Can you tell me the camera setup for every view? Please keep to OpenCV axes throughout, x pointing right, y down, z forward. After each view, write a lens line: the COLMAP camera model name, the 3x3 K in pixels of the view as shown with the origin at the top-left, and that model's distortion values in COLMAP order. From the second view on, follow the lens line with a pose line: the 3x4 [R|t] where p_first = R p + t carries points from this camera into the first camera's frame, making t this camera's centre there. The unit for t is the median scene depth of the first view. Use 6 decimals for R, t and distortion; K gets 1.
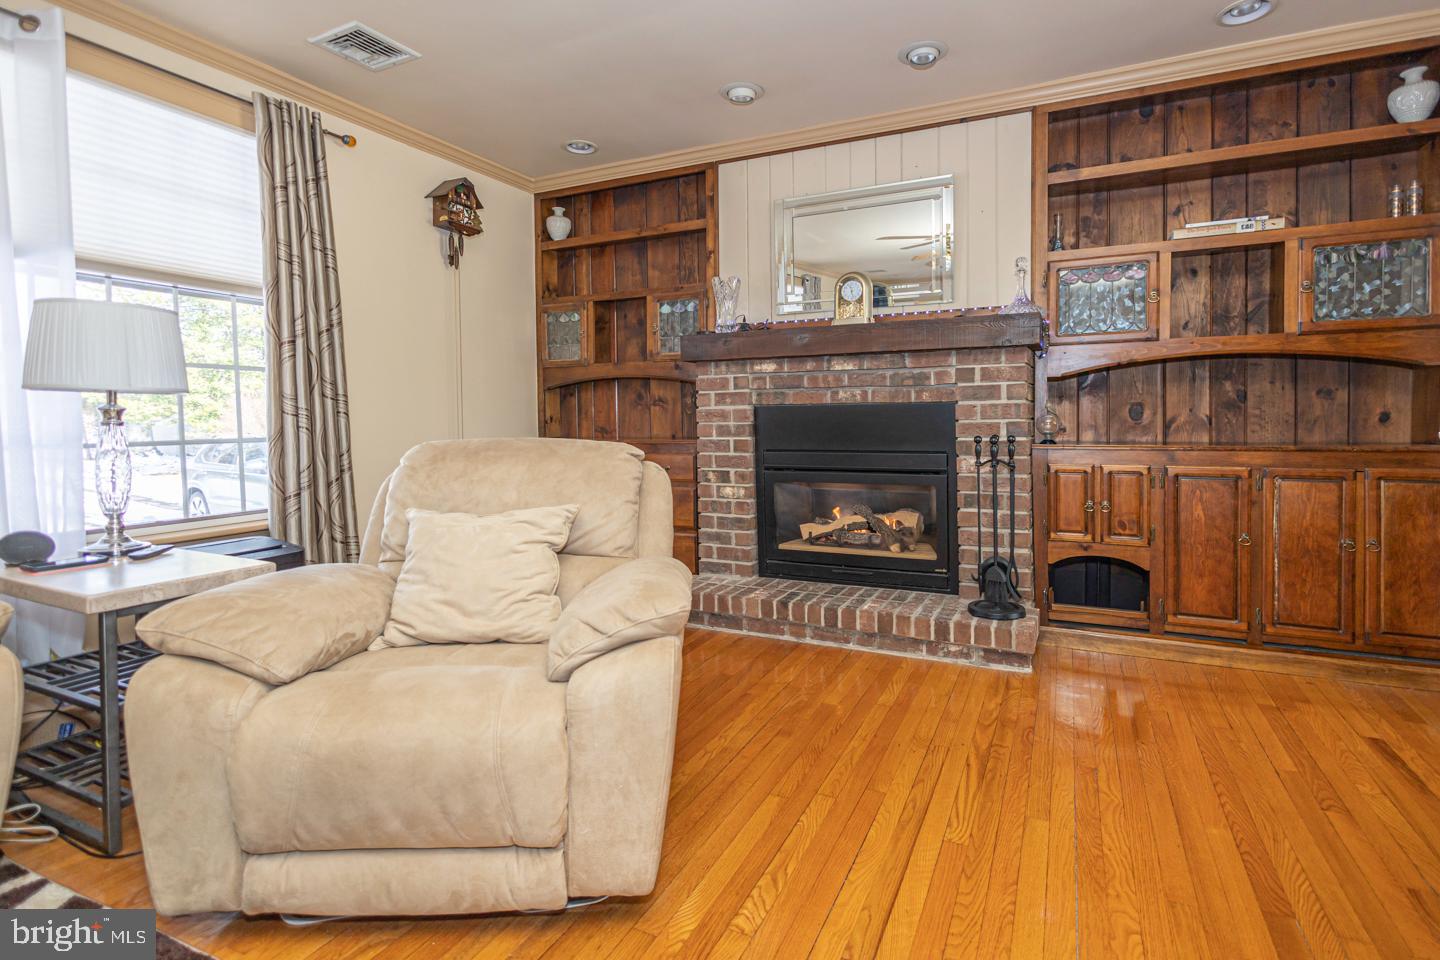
lens RADIAL K [[693.7, 0, 738.6], [0, 693.7, 438.6], [0, 0, 1]] dist [0.013736, -0.000197]
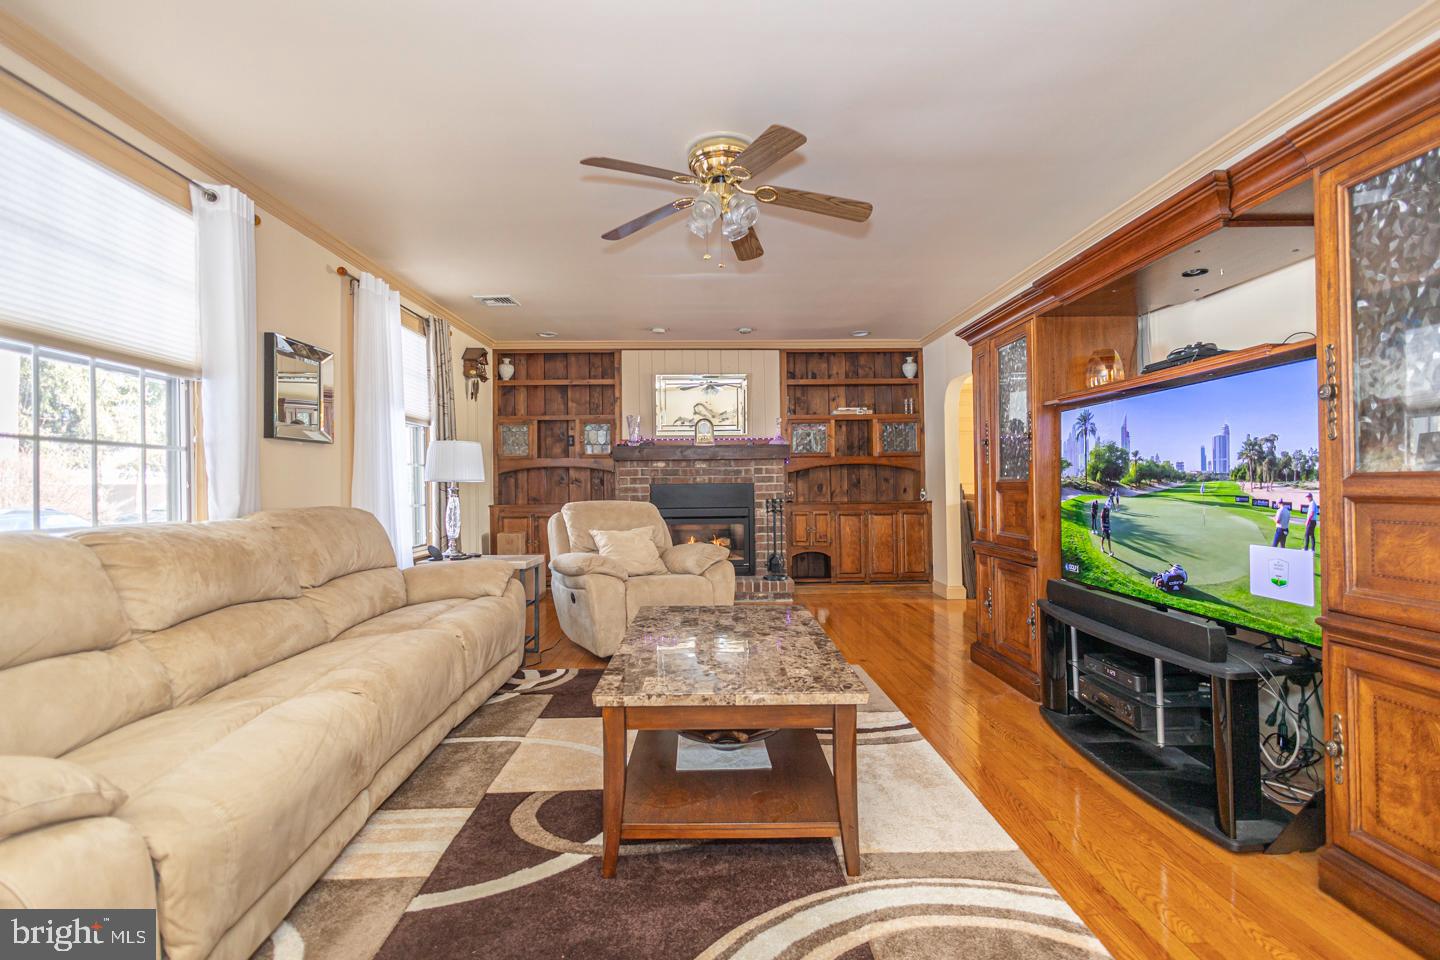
lens RADIAL K [[646.2, 0, 736.6], [0, 646.2, 482.8], [0, 0, 1]] dist [-0.000203, -0.000795]
pose [[0.882999, 0.002205, 0.469370, -0.646754], [0.016374, 0.999236, -0.035497, 0.014370], [-0.469089, 0.039029, 0.882288, -0.705083]]
